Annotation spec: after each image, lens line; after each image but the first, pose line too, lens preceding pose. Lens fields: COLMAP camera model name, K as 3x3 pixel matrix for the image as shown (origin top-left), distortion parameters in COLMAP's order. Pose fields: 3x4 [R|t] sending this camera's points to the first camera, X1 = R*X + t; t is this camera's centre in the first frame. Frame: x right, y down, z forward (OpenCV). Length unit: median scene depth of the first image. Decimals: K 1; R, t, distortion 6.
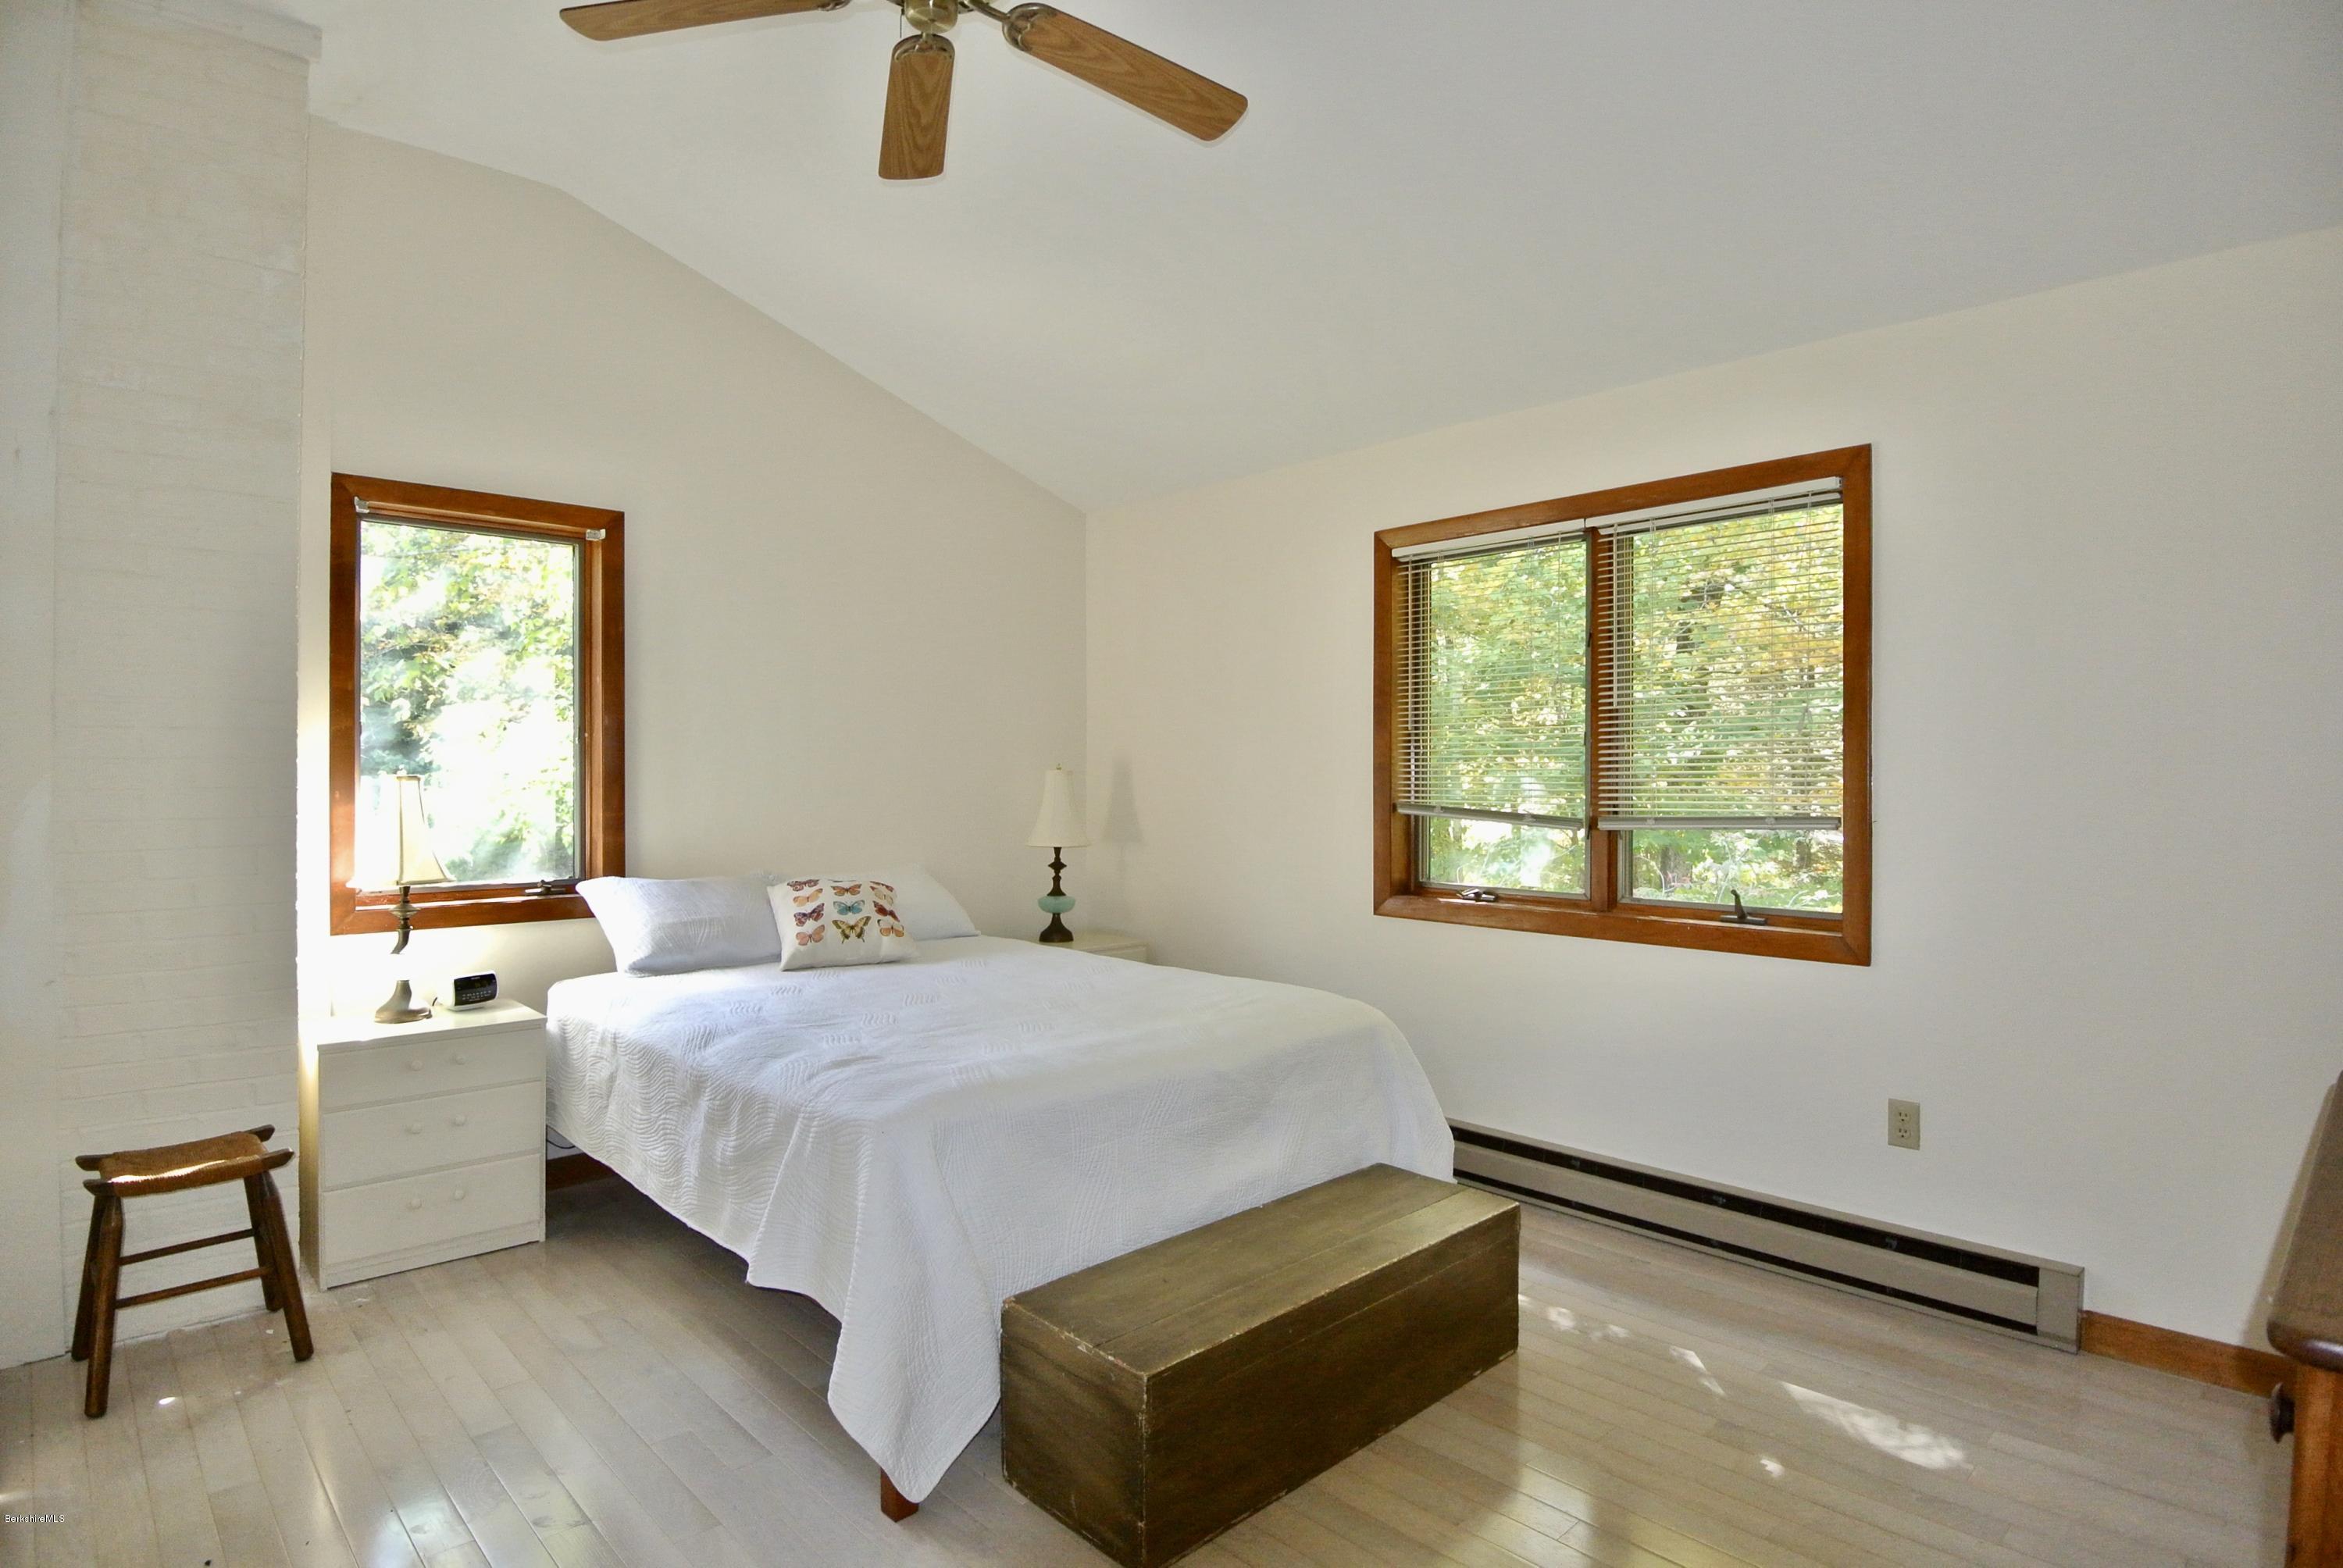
lens RADIAL K [[1250.0, 0, 1179.7], [0, 1250.0, 779.2], [0, 0, 1]] dist [0.003909, -0.026484]
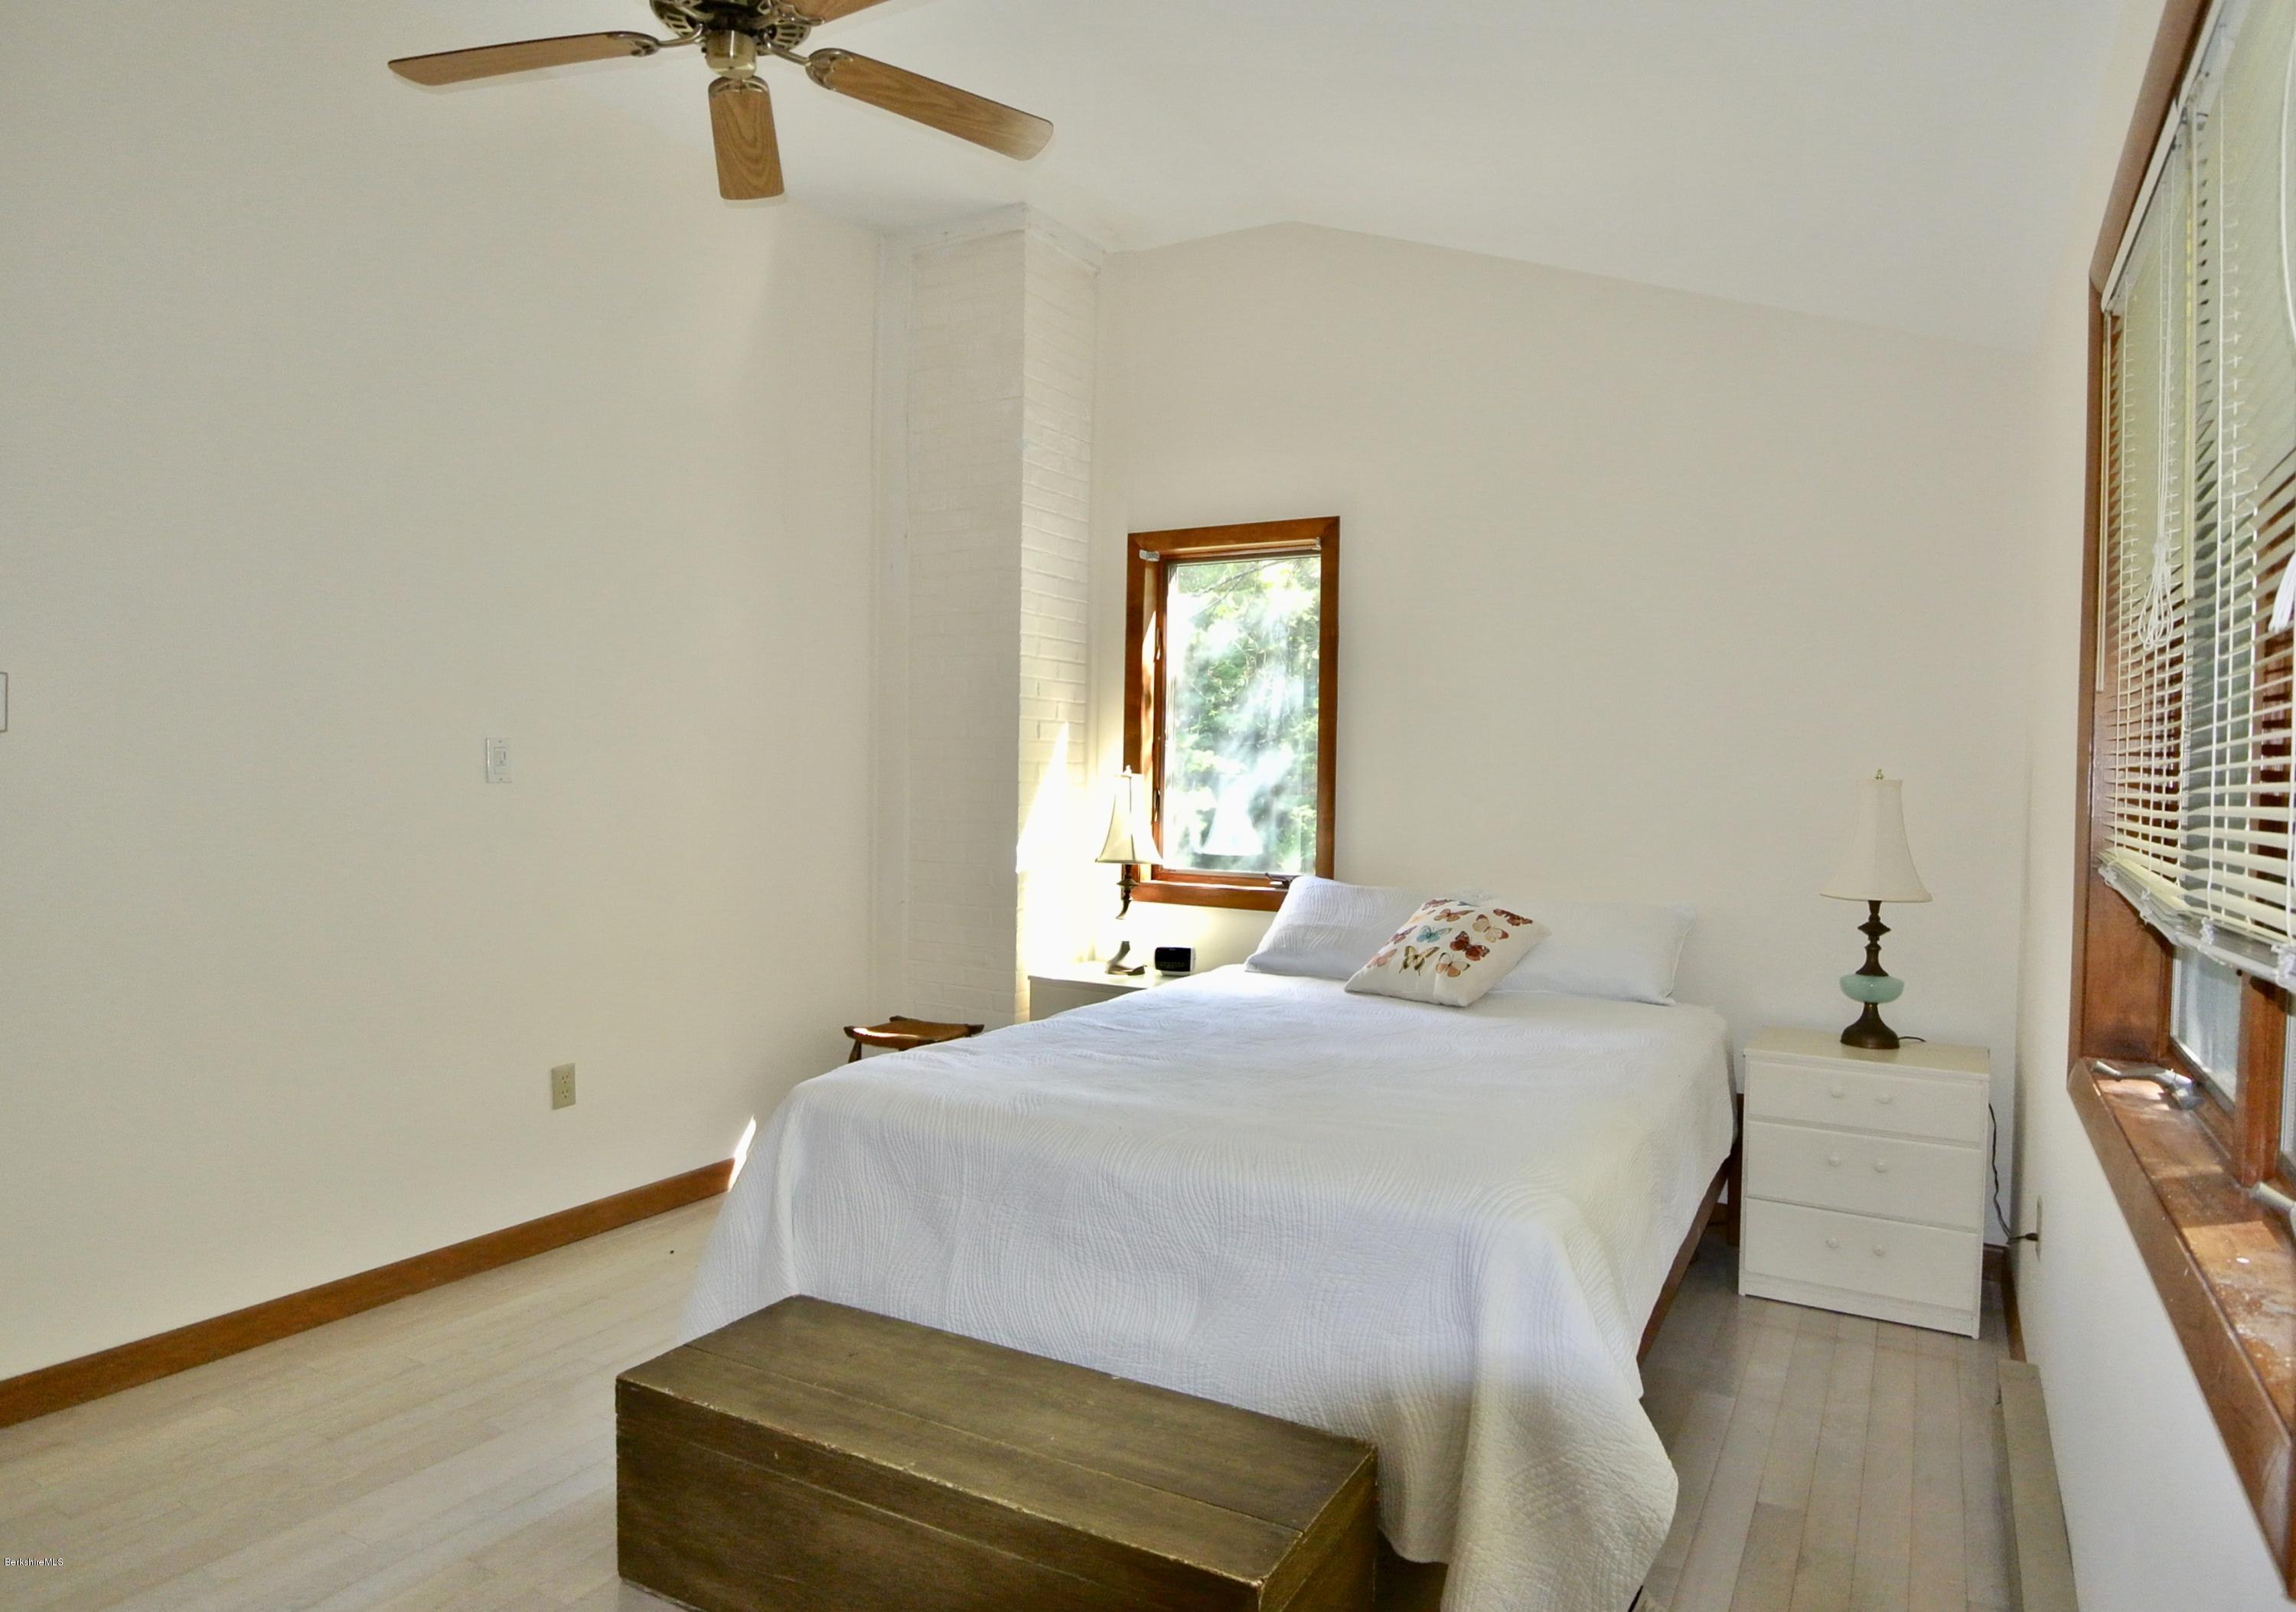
lens RADIAL K [[1337.5, 0, 1142.9], [0, 1337.5, 799.3], [0, 0, 1]] dist [-0.004579, -0.001914]
pose [[0.295297, 0.022372, -0.955143, 0.531722], [-0.022309, 0.999615, 0.016516, 0.000112], [0.955145, 0.016431, 0.295683, 0.528870]]
